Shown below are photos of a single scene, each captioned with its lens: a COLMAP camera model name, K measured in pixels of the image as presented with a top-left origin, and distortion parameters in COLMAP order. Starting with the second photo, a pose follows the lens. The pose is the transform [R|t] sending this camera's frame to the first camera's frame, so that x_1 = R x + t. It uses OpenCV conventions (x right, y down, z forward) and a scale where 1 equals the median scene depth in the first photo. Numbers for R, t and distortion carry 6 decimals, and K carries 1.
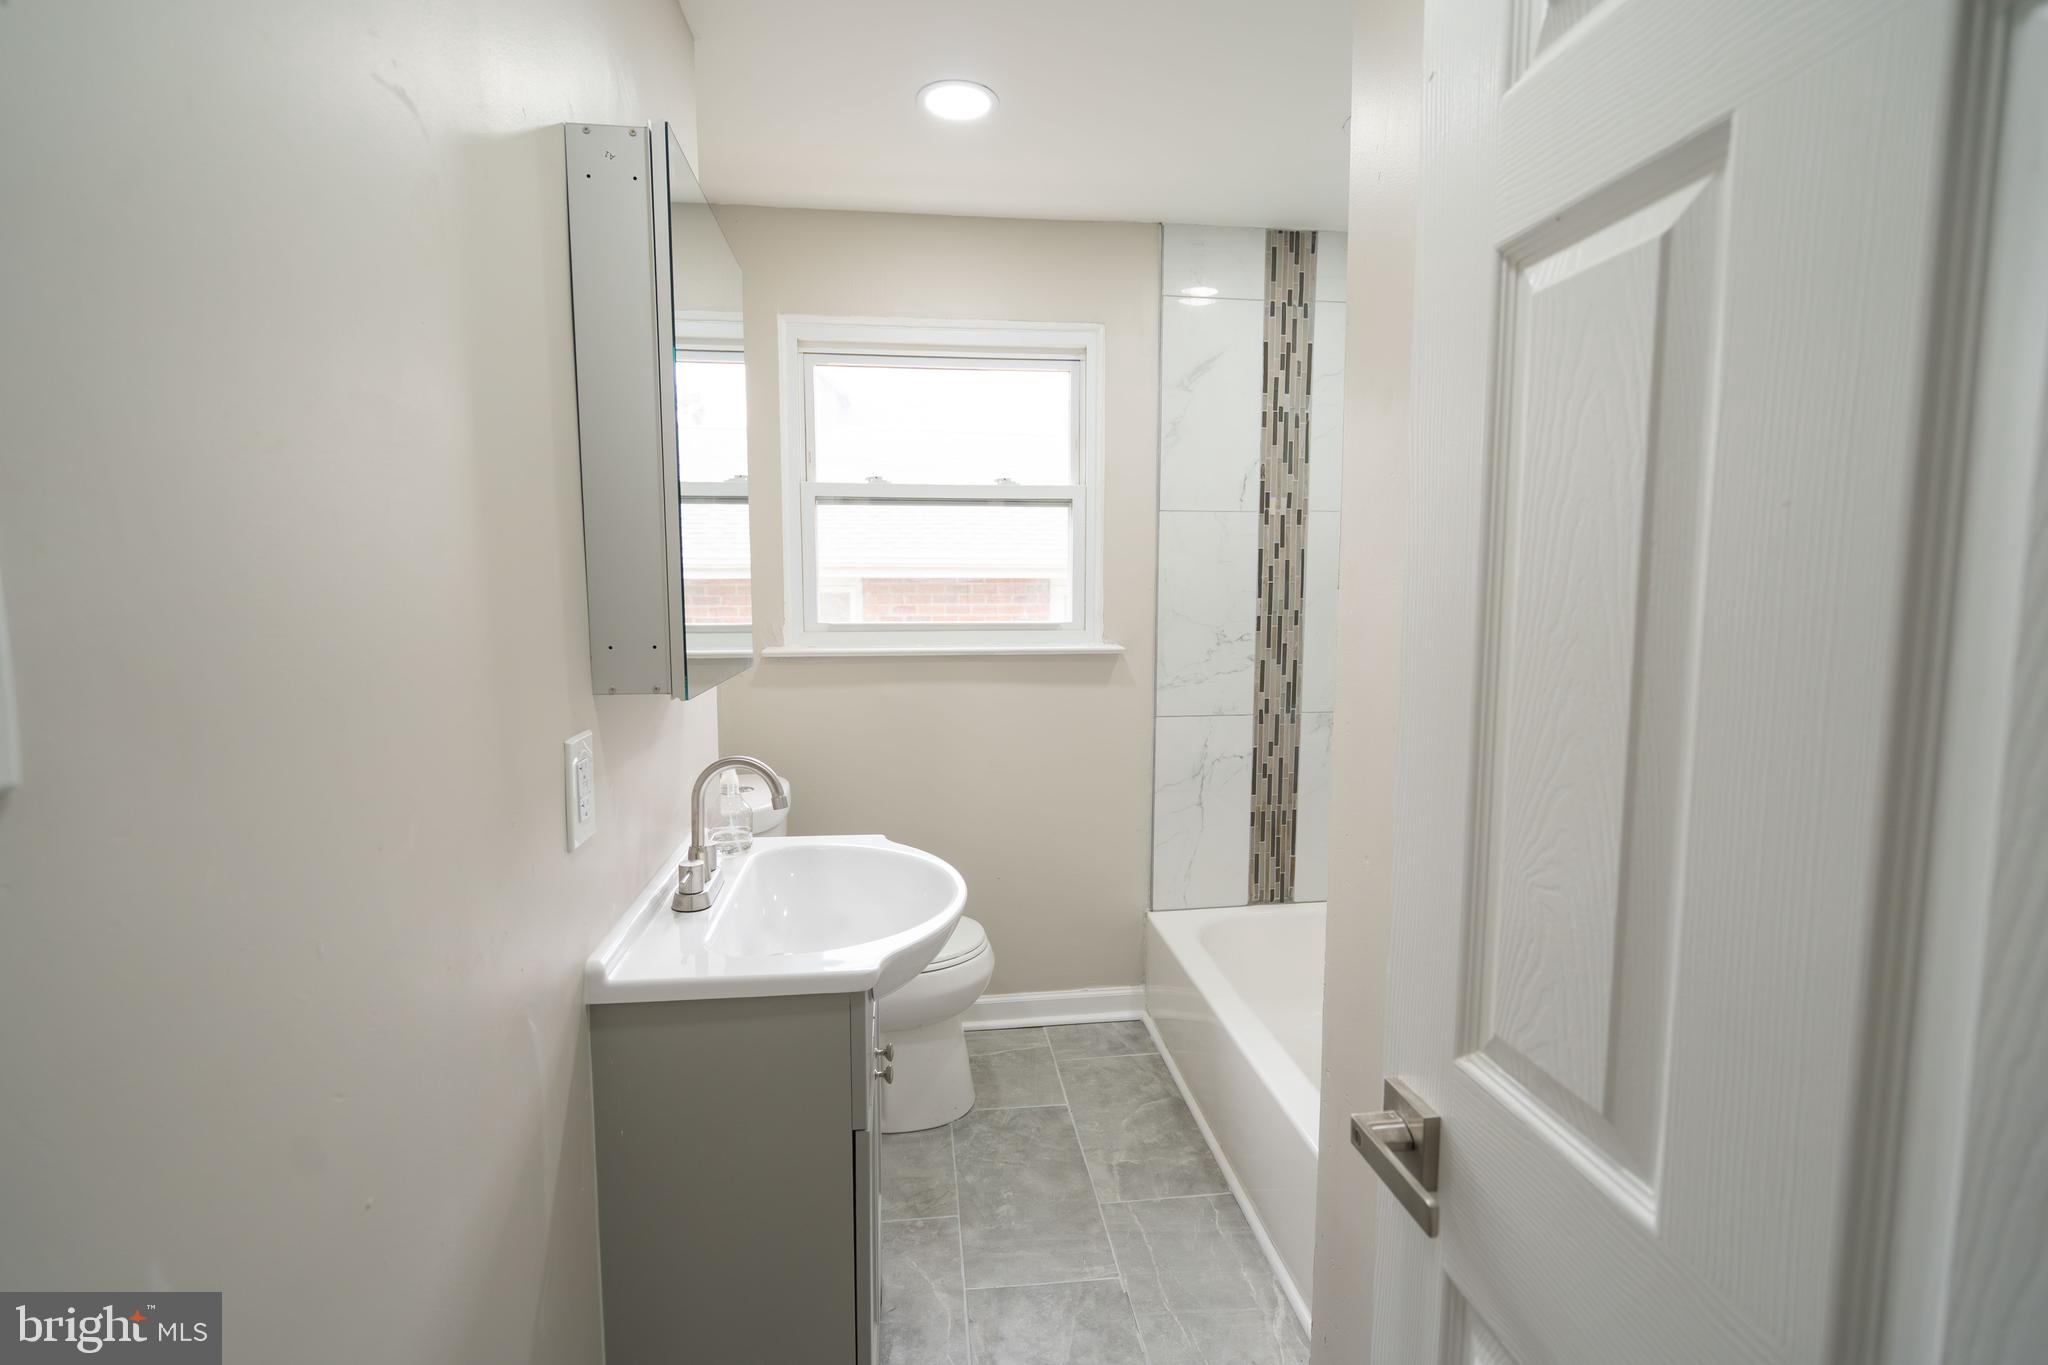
lens RADIAL K [[927.6, 0, 1030.0], [0, 927.6, 670.3], [0, 0, 1]] dist [-0.008942, 0.004483]
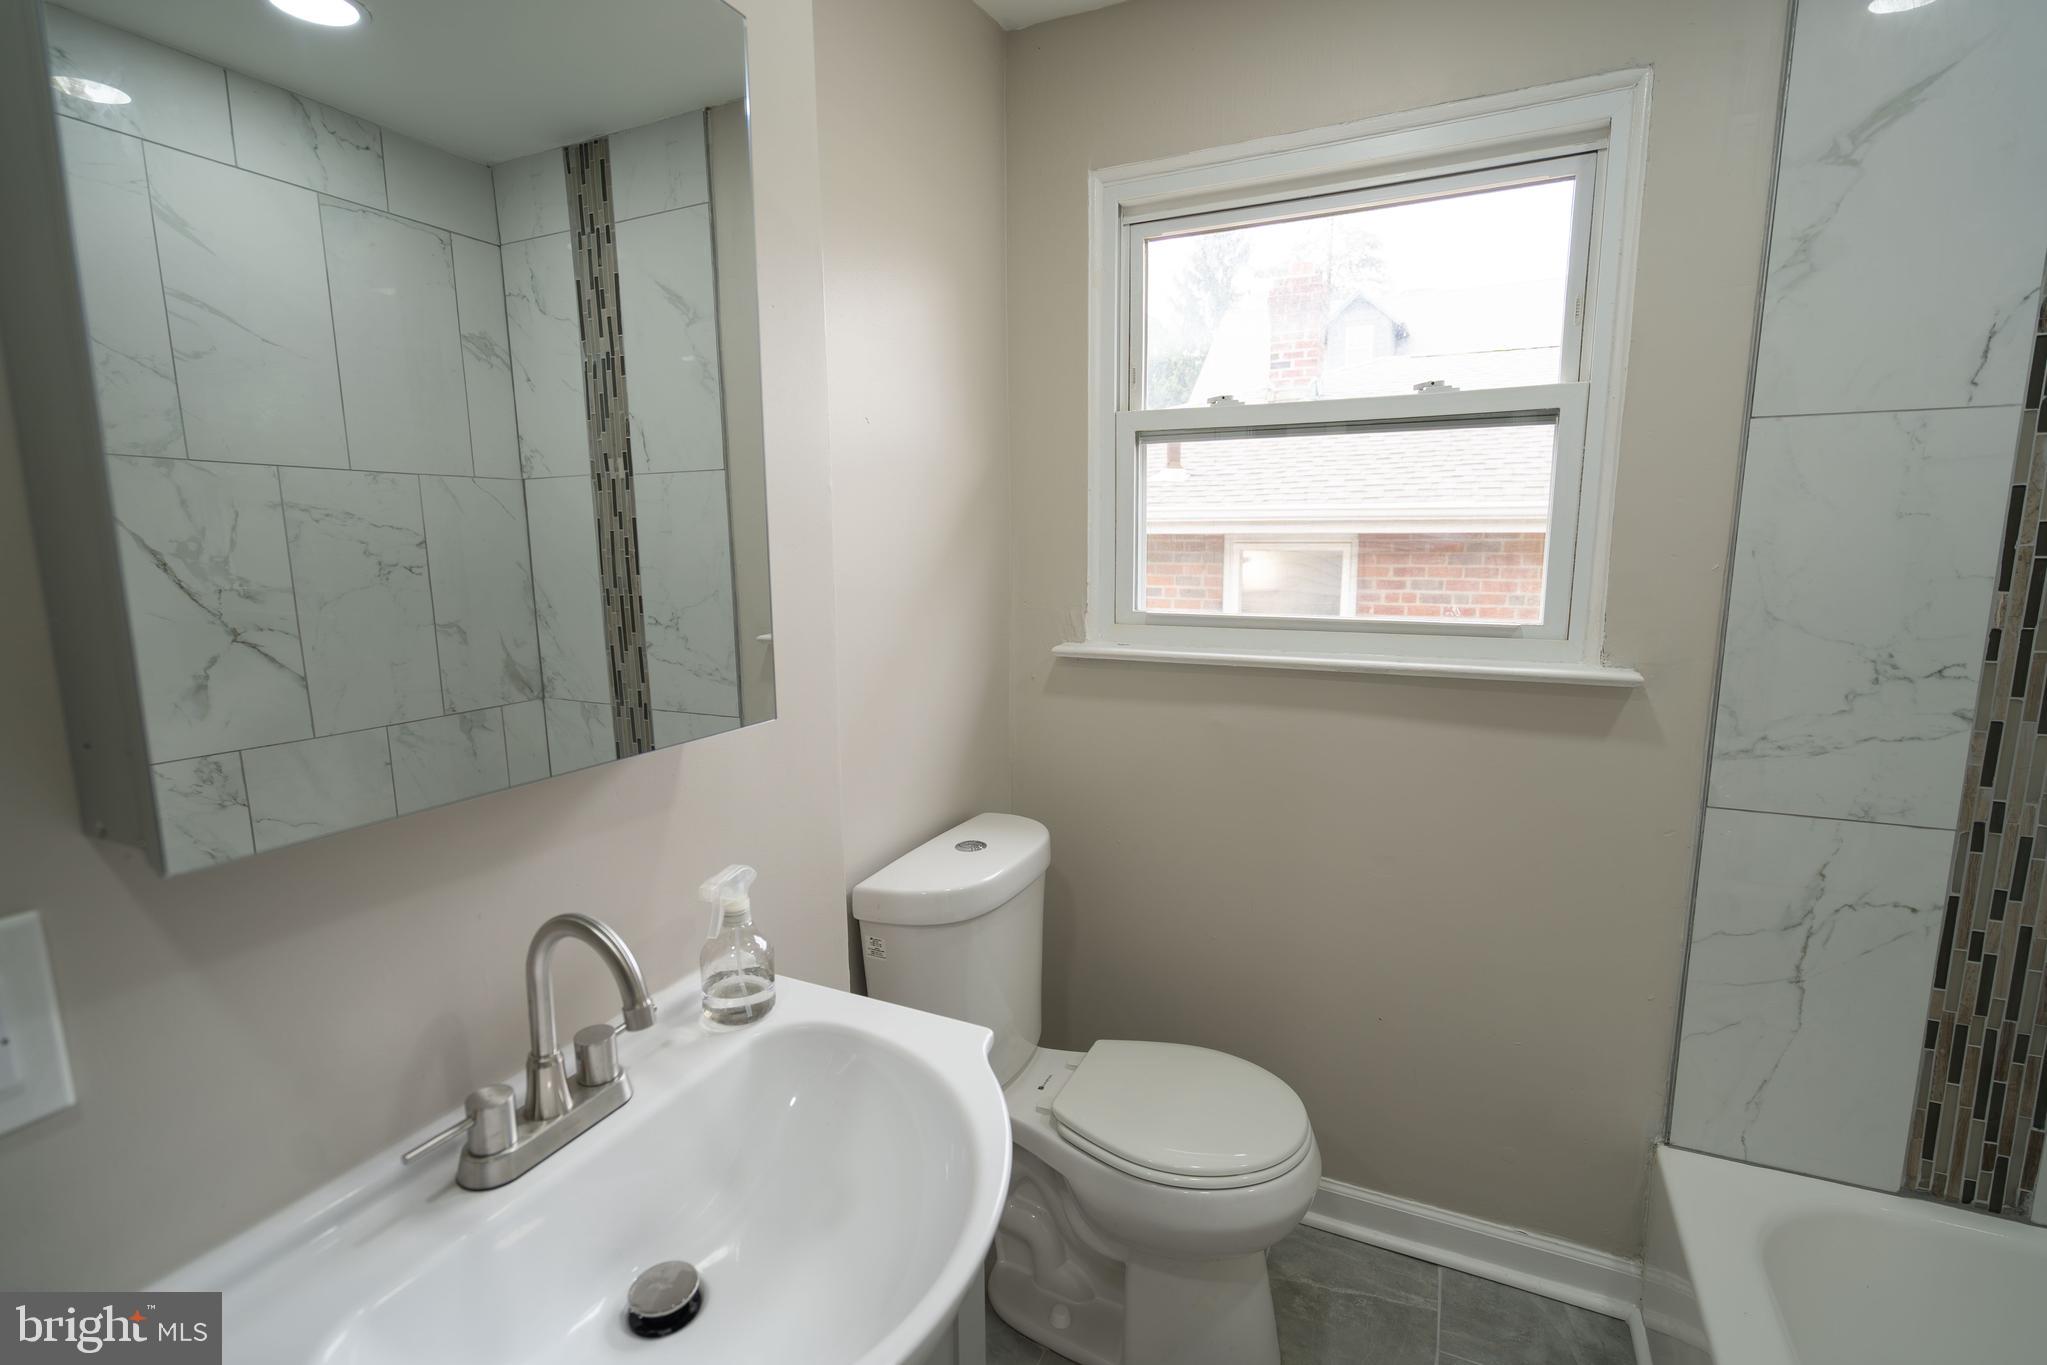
lens RADIAL K [[927.1, 0, 1031.0], [0, 927.1, 677.0], [0, 0, 1]] dist [-0.008942, 0.004483]
pose [[0.840340, 0.075948, -0.536713, 0.088277], [-0.044265, 0.996444, 0.071697, -0.046641], [0.540250, -0.036492, 0.840713, 0.340399]]
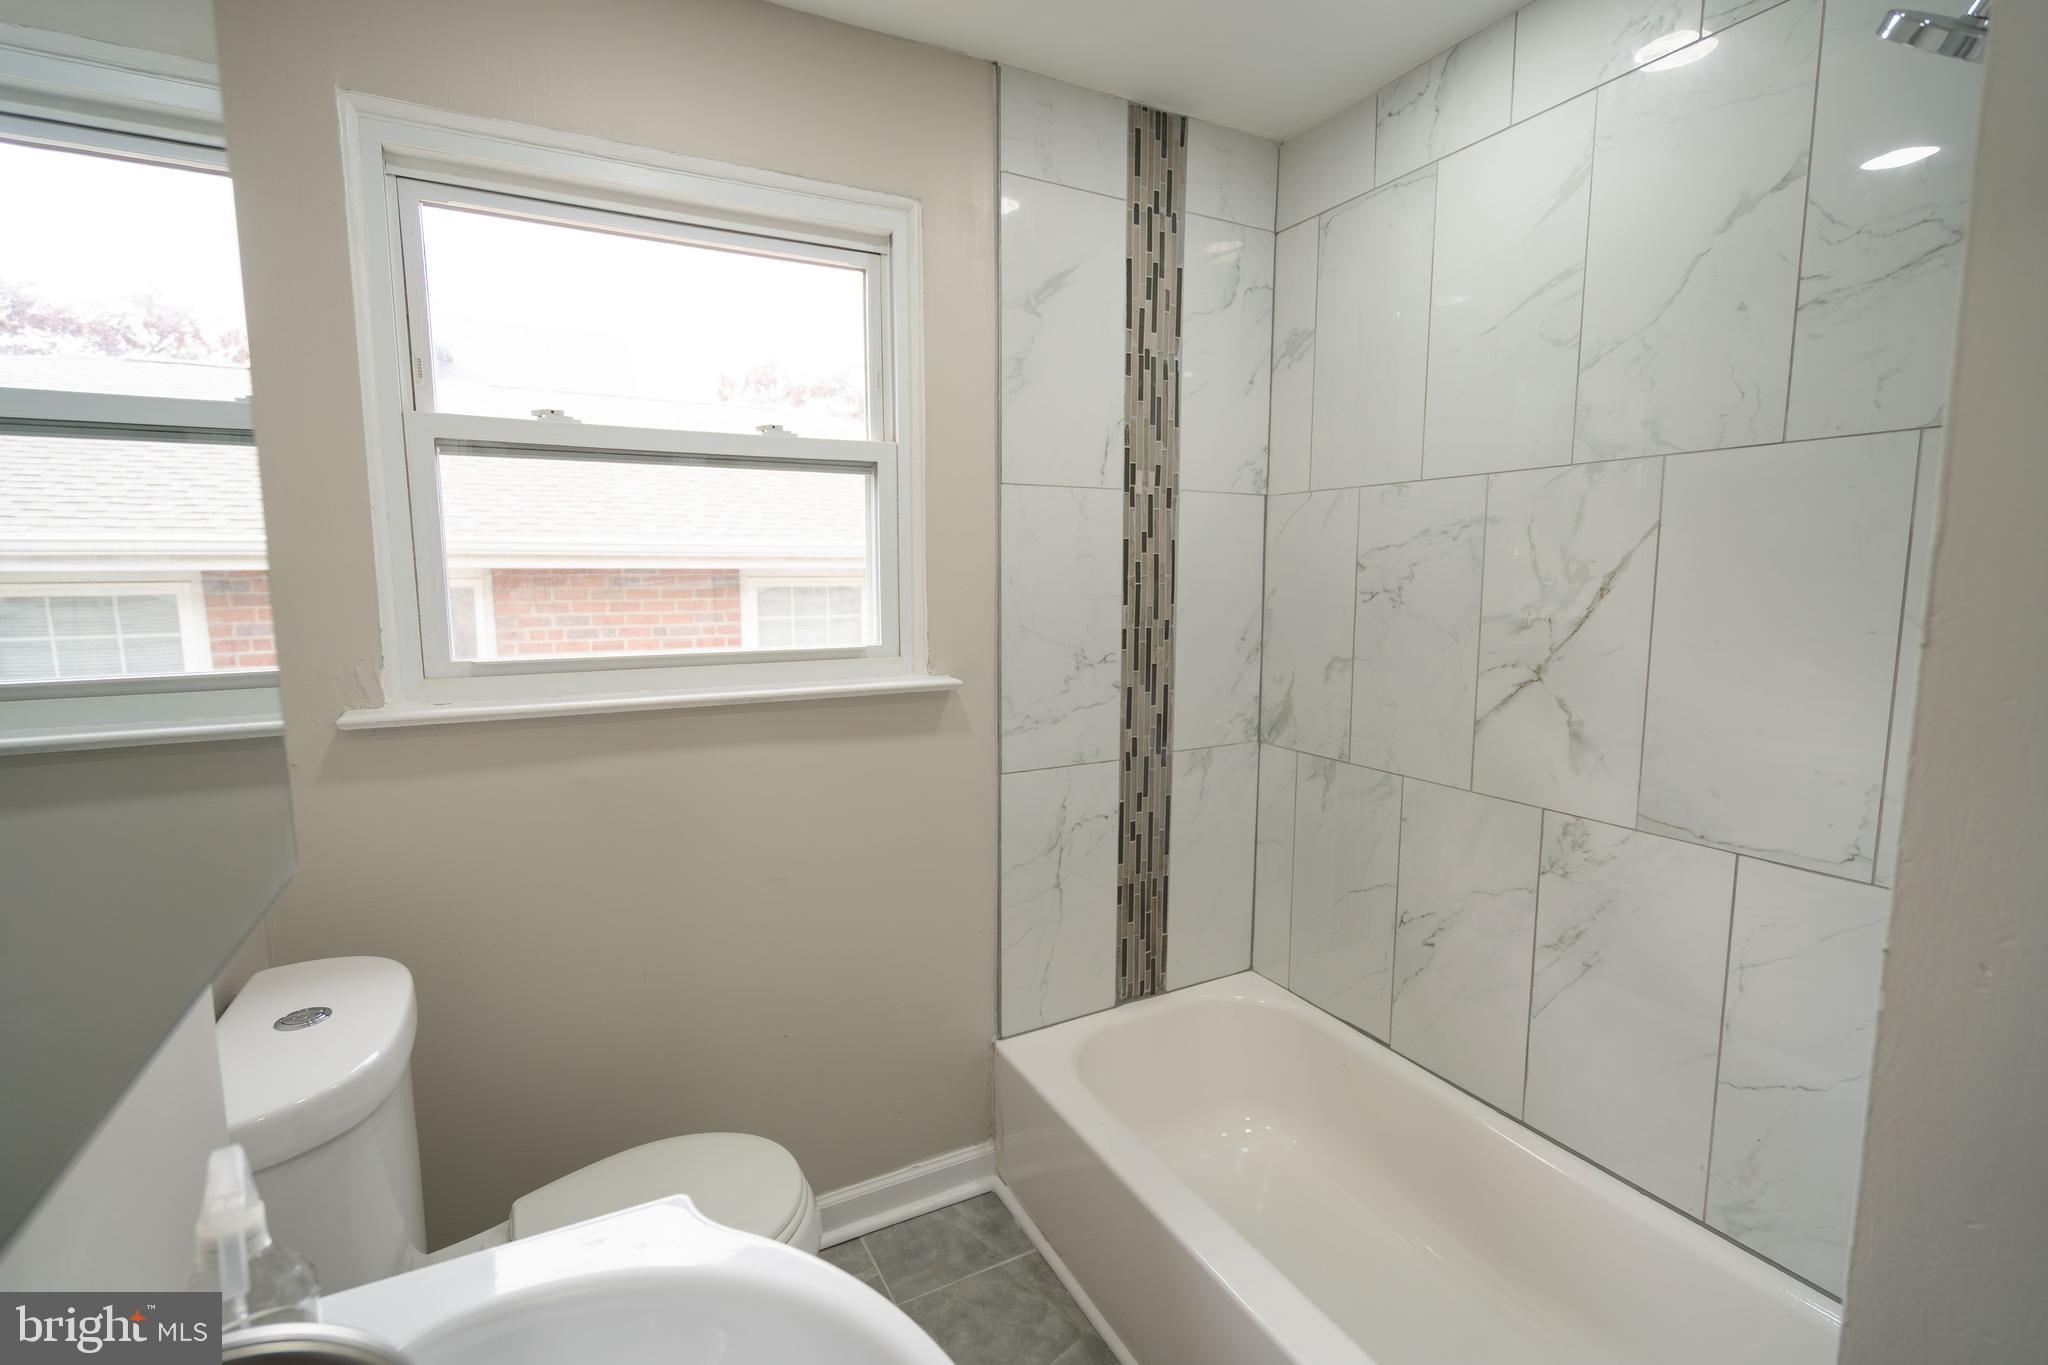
lens RADIAL K [[927.6, 0, 1029.7], [0, 927.6, 679.8], [0, 0, 1]] dist [-0.008942, 0.004483]
pose [[0.936975, -0.042066, 0.346856, -0.088989], [0.032934, 0.998939, 0.032183, -0.044827], [-0.347842, -0.018731, 0.937366, 0.326153]]
